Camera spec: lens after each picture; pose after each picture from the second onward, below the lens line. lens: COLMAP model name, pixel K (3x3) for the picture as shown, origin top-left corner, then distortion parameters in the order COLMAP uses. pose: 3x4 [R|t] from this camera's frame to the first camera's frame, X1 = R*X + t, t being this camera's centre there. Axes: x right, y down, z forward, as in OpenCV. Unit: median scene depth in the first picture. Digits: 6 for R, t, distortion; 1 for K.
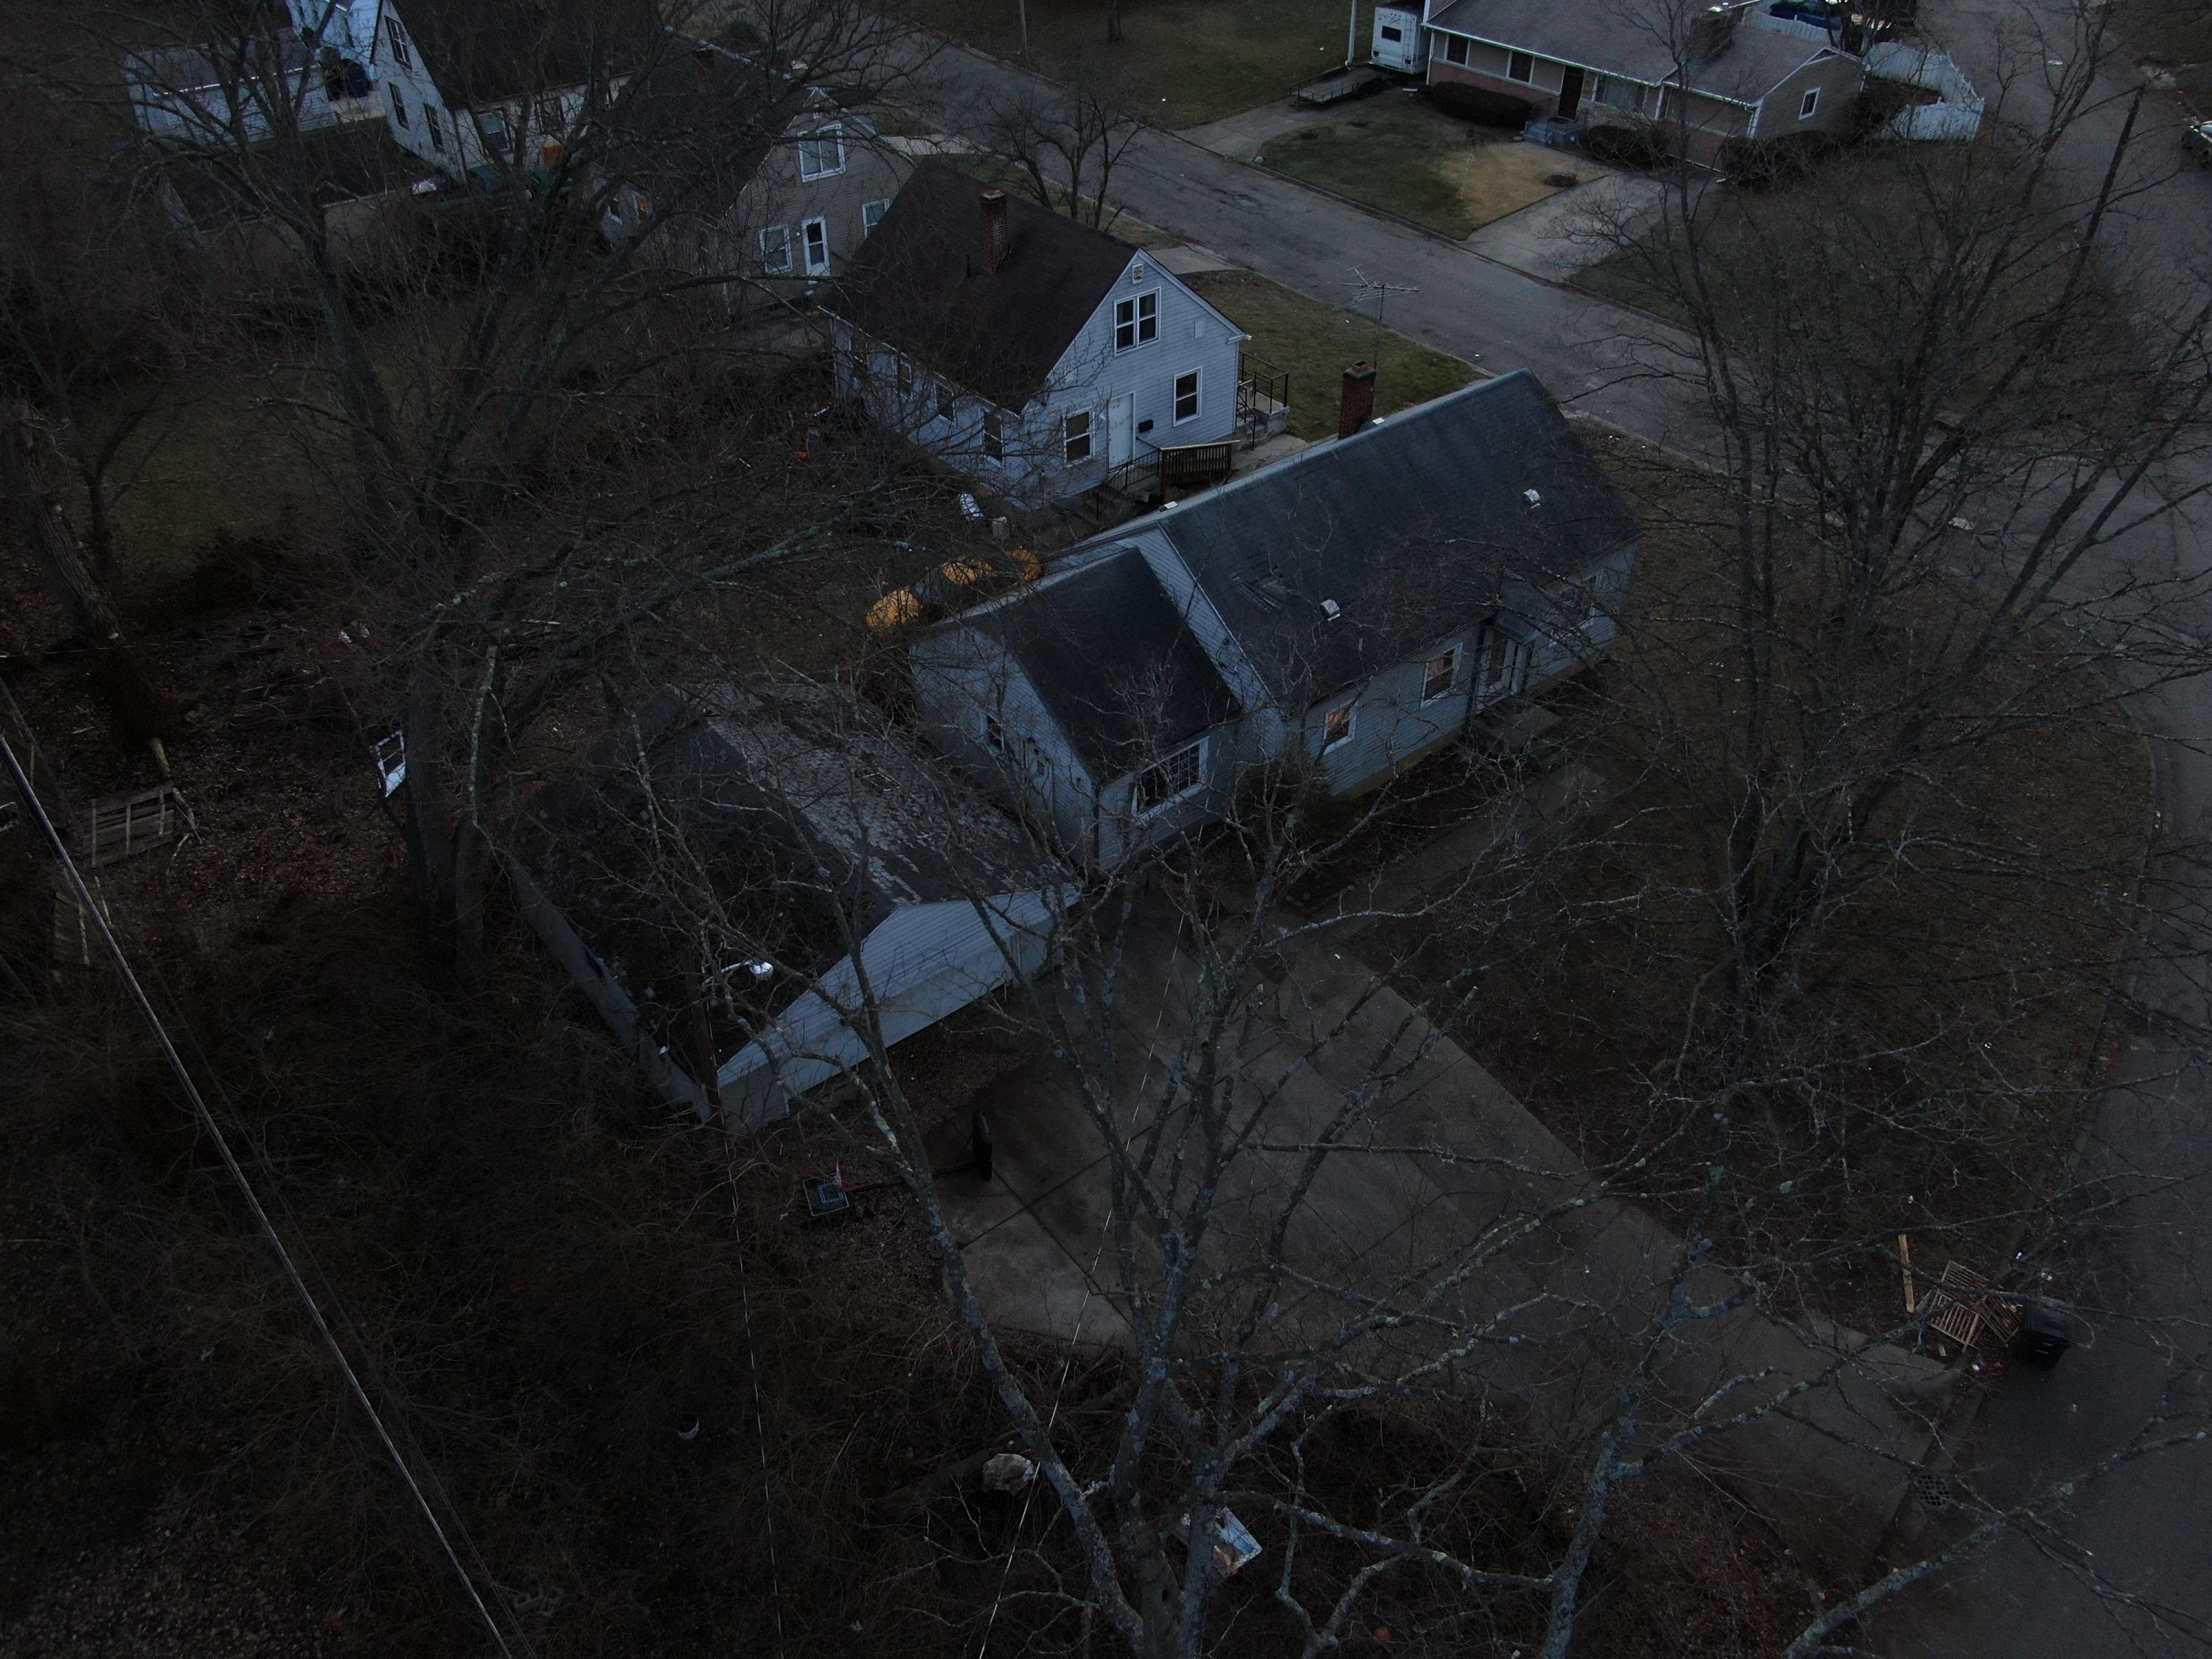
lens RADIAL K [[1650.8, 0, 1106.6], [0, 1650.8, 821.0], [0, 0, 1]] dist [-0.021998, 0.007696]
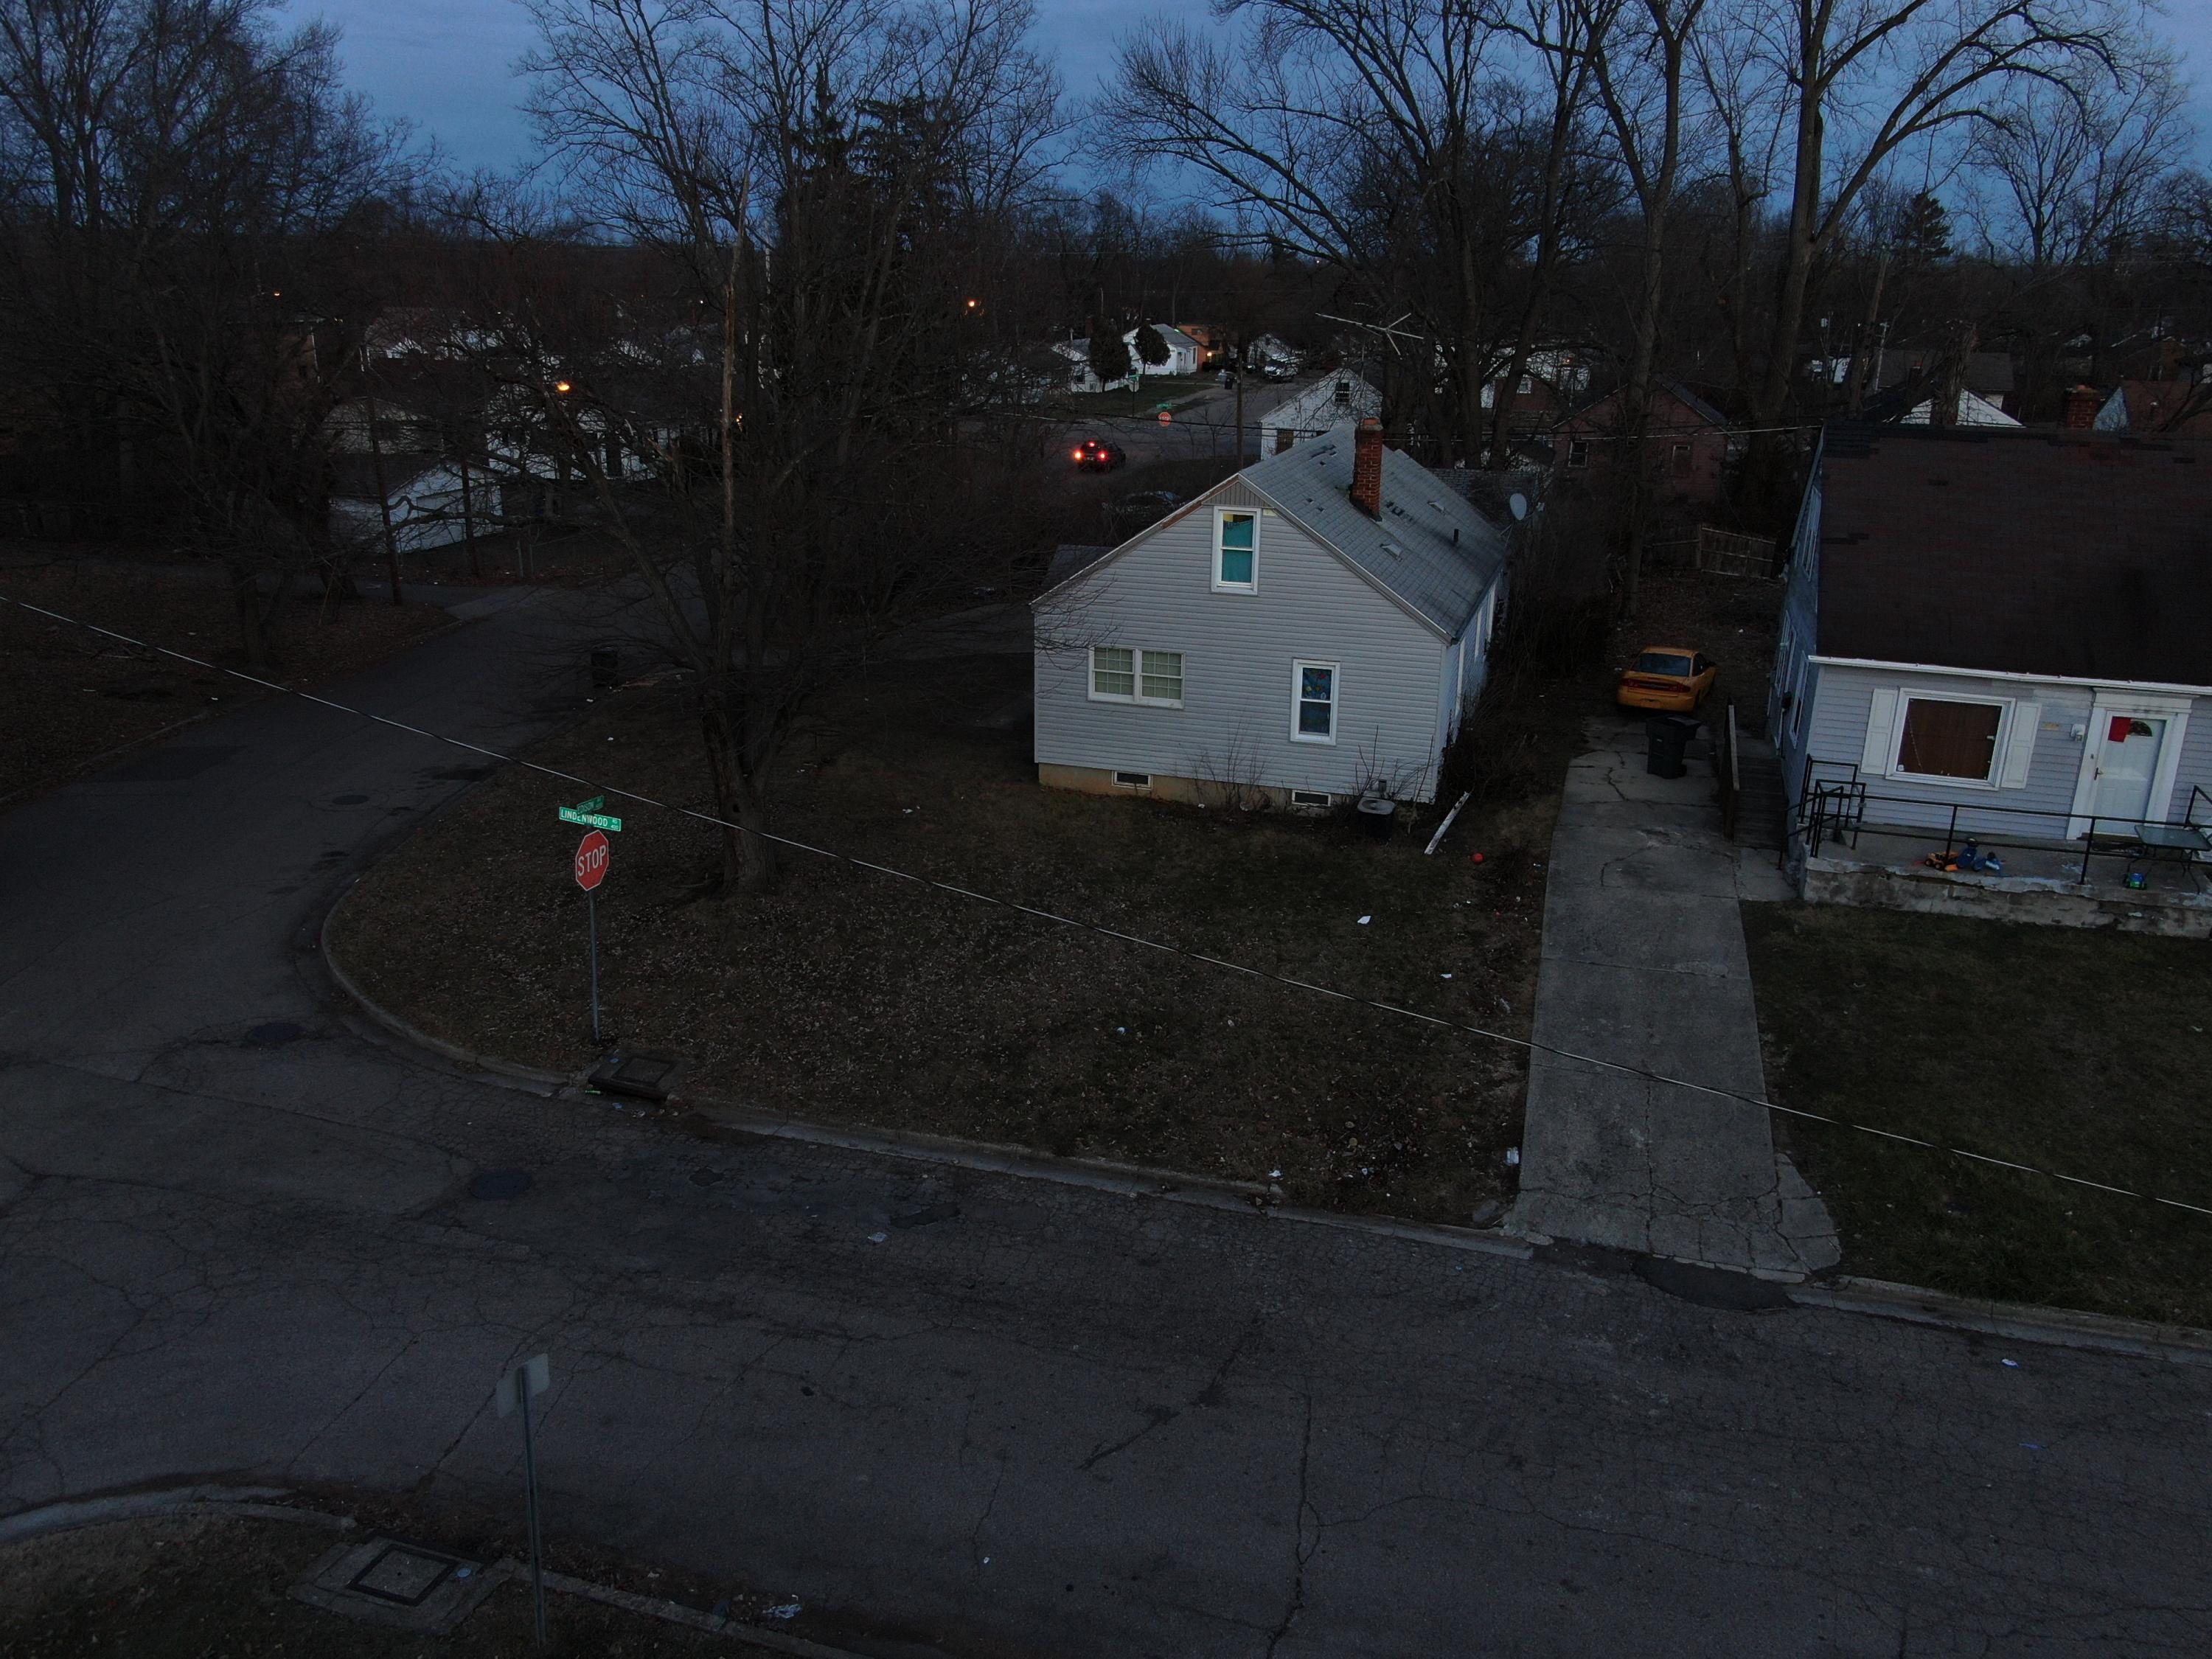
lens RADIAL K [[1650.8, 0, 1107.0], [0, 1650.8, 833.0], [0, 0, 1]] dist [-0.021998, 0.007696]
pose [[-0.839195, 0.172592, -0.515717, 0.616442], [-0.348119, 0.558071, 0.753240, -0.622042], [0.417810, 0.811646, -0.408248, 1.210384]]
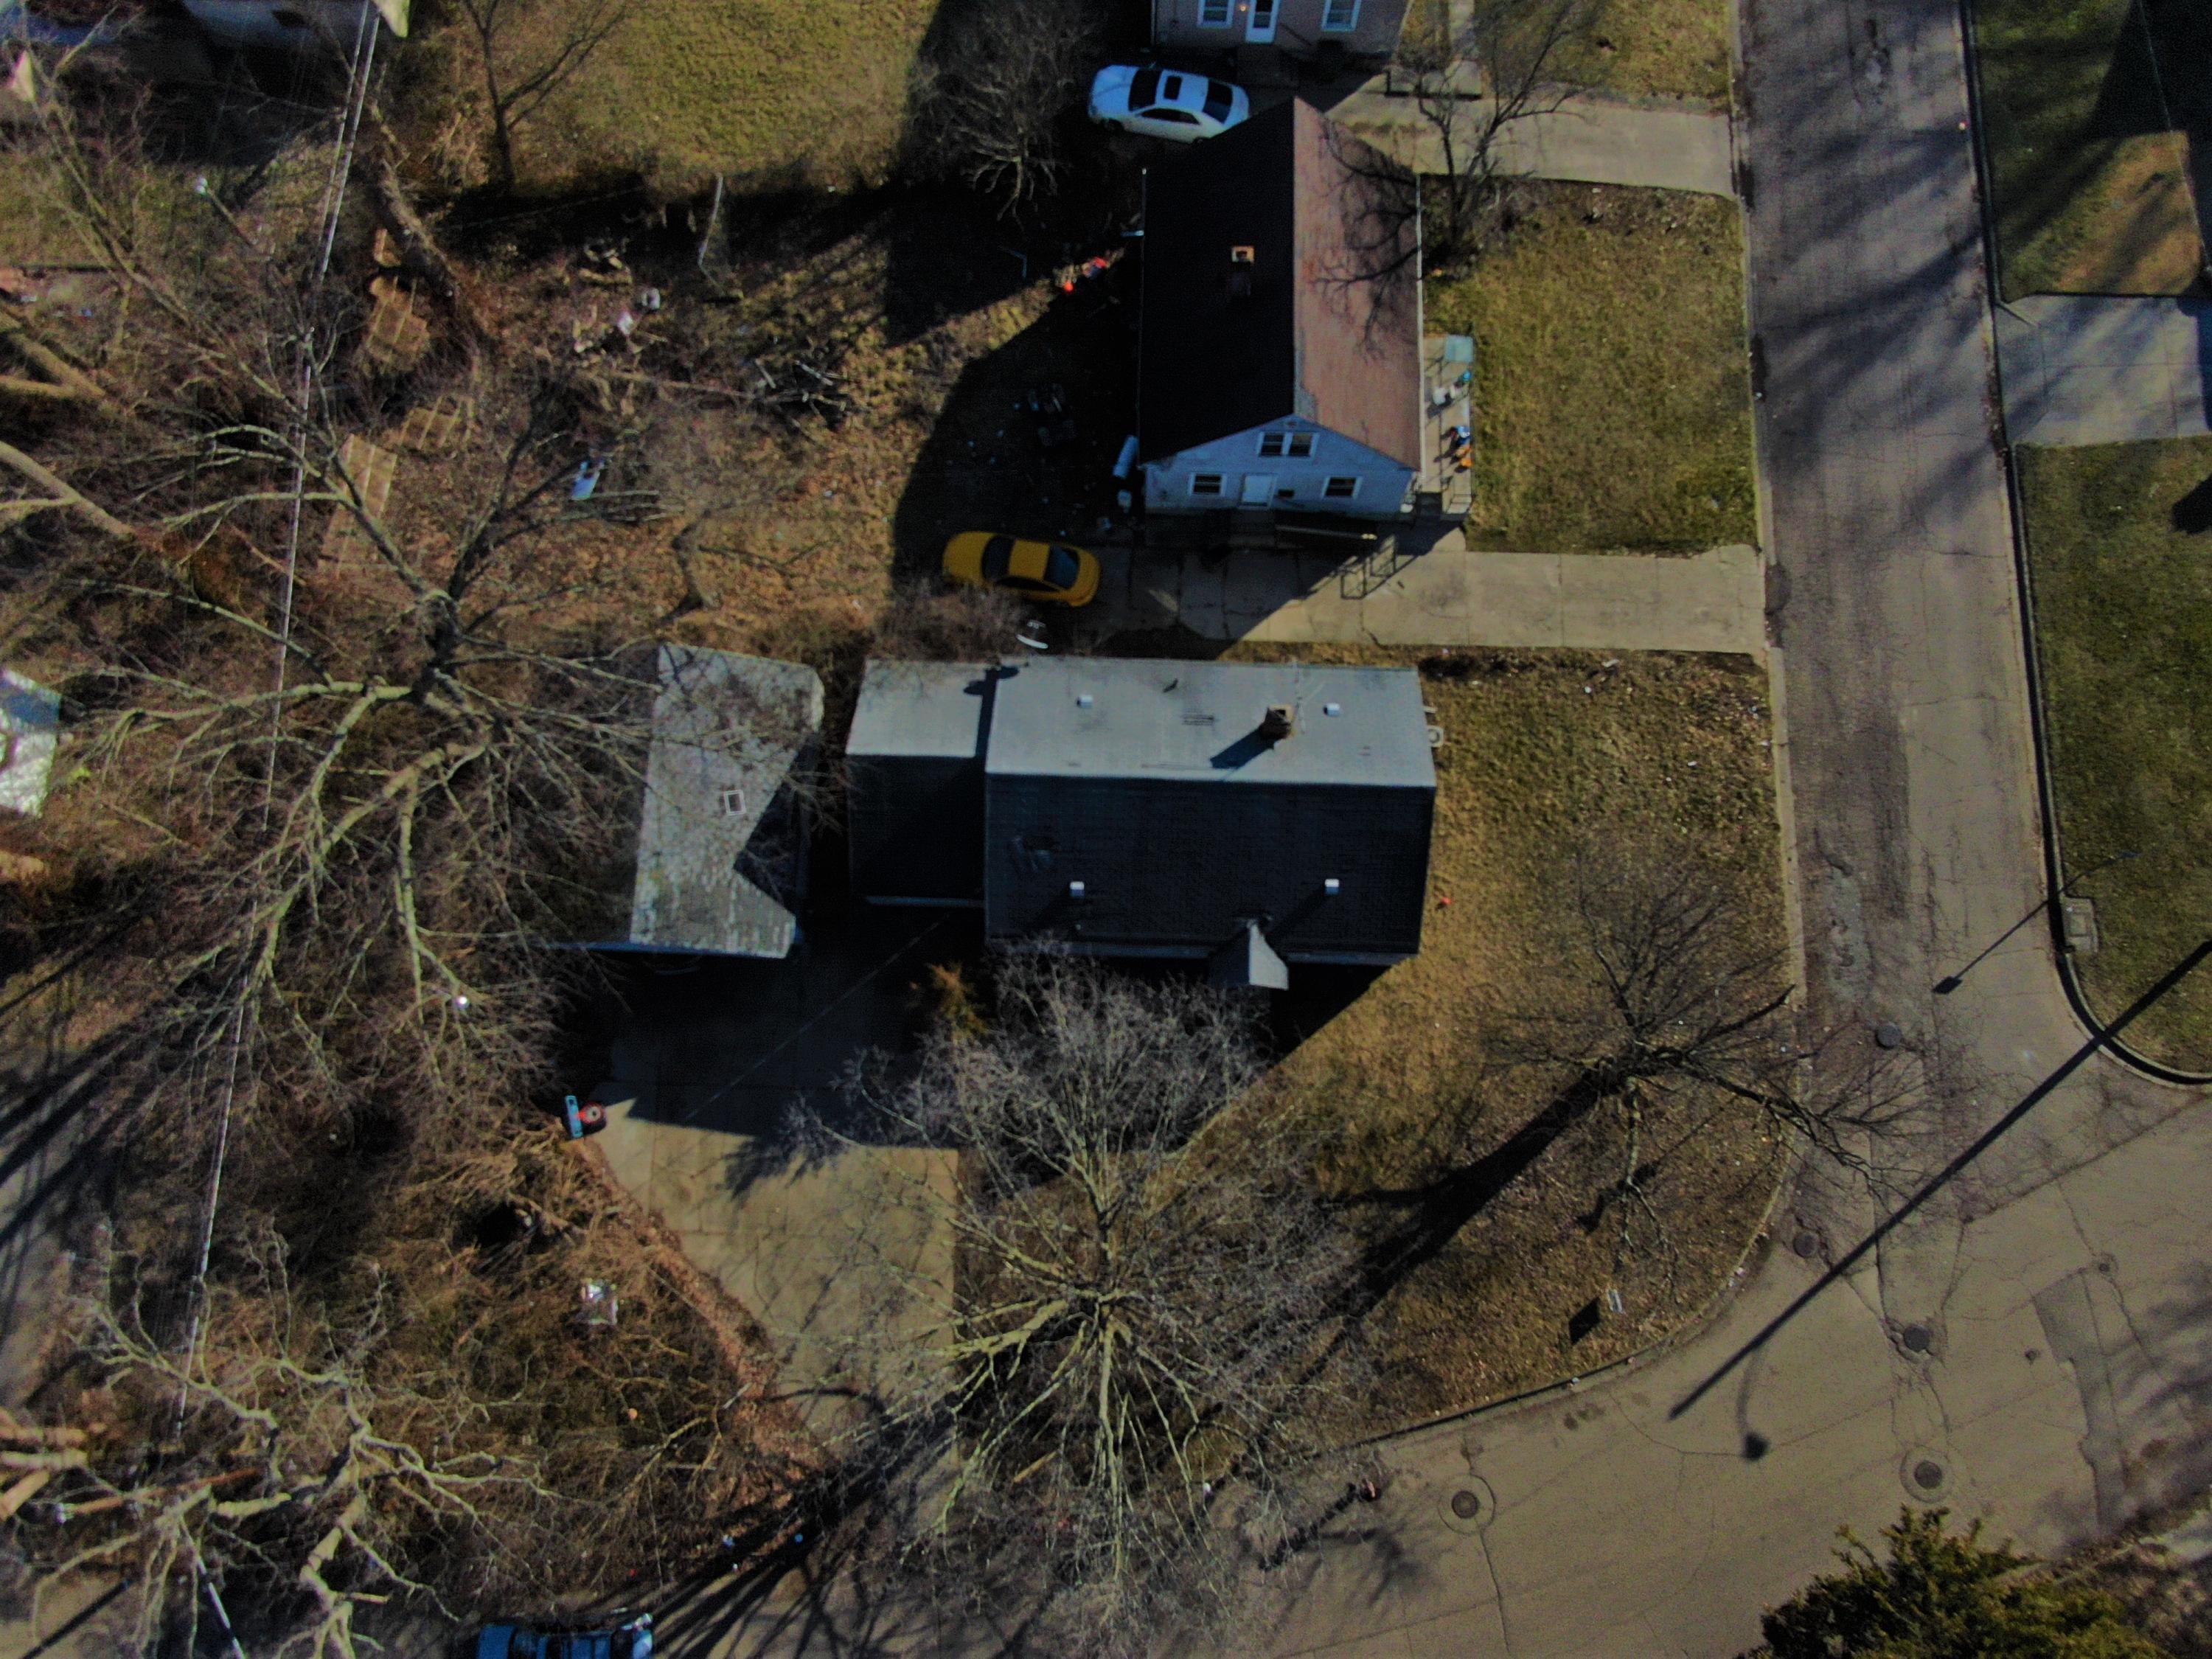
lens RADIAL K [[1618.6, 0, 1105.6], [0, 1618.6, 826.2], [0, 0, 1]] dist [-0.021131, 0.002459]
pose [[0.754686, 0.639524, -0.146486, 0.227914], [-0.414478, 0.637808, 0.649160, -0.737319], [0.508583, -0.429197, 0.746413, 0.069508]]
